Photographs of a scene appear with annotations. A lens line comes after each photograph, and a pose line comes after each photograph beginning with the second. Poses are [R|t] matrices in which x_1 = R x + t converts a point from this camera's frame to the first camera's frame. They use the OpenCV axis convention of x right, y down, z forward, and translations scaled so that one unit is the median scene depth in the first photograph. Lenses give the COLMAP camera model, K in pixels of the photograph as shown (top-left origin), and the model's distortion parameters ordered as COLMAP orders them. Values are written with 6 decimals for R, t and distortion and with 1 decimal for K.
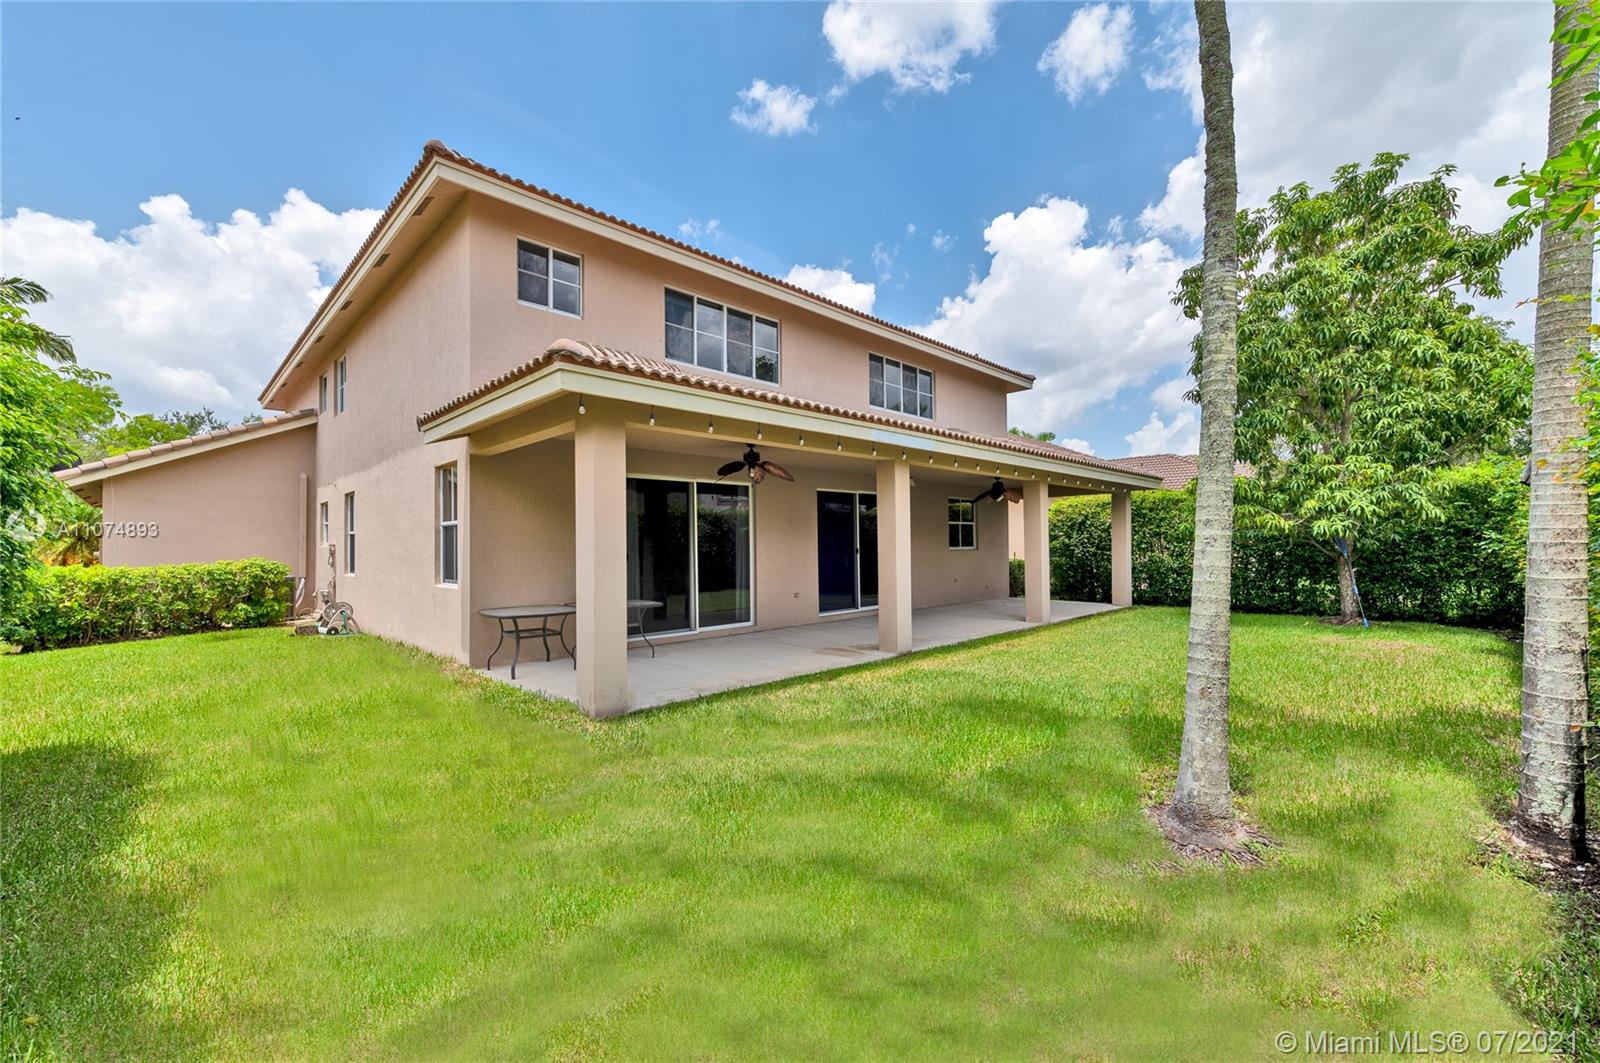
lens RADIAL K [[673.1, 0, 800.8], [0, 673.1, 536.5], [0, 0, 1]] dist [0.018509, 0.000049]
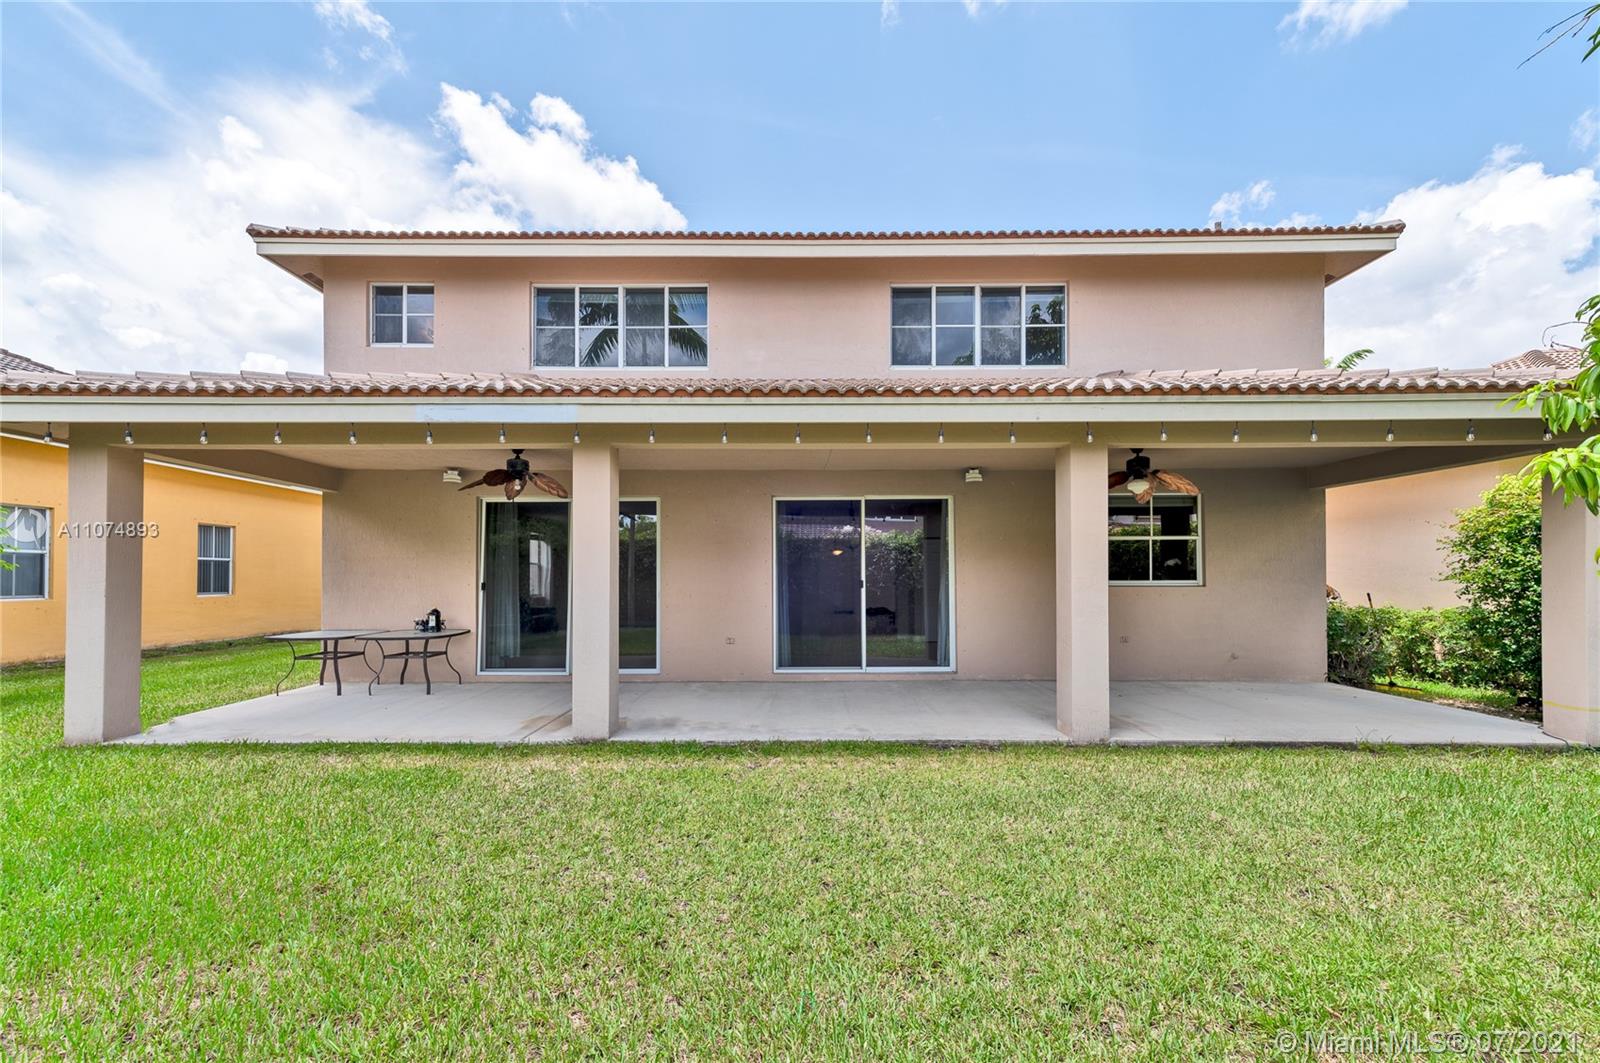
lens RADIAL K [[626.7, 0, 789.4], [0, 626.7, 567.6], [0, 0, 1]] dist [0.010657, 0.000246]
pose [[0.688913, 0.001821, -0.724842, 0.493212], [0.000752, 0.999995, 0.003226, 0.002707], [0.724844, -0.002767, 0.688908, 0.508655]]
